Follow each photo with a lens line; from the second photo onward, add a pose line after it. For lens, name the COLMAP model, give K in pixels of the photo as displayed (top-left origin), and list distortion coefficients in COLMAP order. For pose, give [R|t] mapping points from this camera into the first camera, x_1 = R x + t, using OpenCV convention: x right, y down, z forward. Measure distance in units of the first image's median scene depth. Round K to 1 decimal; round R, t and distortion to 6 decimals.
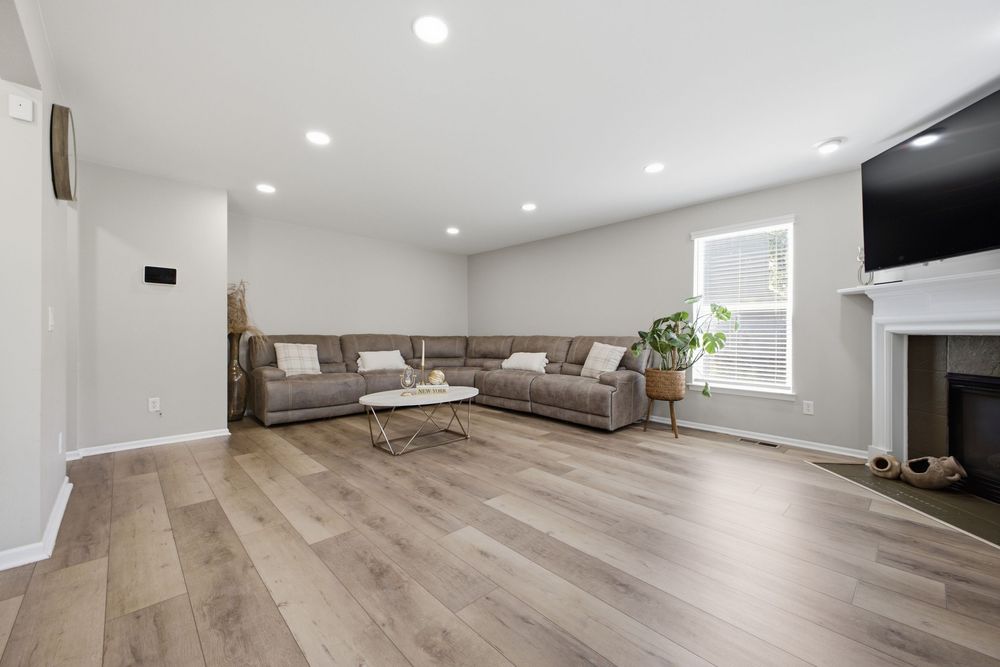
lens RADIAL K [[399.9, 0, 500.6], [0, 399.9, 331.5], [0, 0, 1]] dist [0.024399, -0.005041]
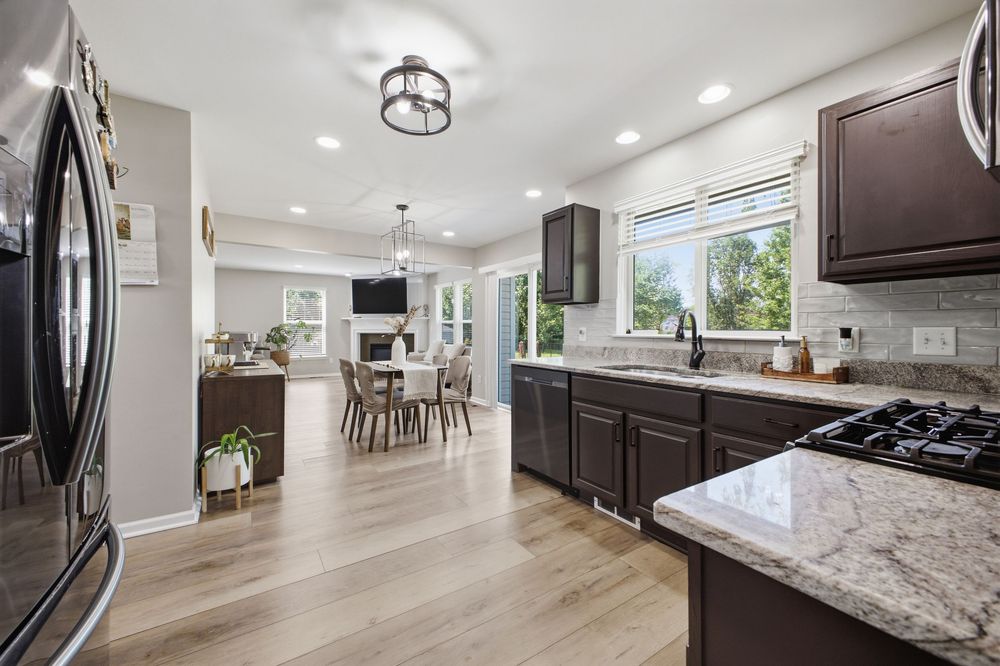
lens RADIAL K [[390.9, 0, 498.8], [0, 390.9, 325.8], [0, 0, 1]] dist [0.023383, -0.000079]
pose [[0.182181, 0.000743, 0.983265, -1.982387], [0.002899, 0.999995, -0.001293, -0.047455], [-0.983261, 0.003086, 0.182178, -0.705120]]
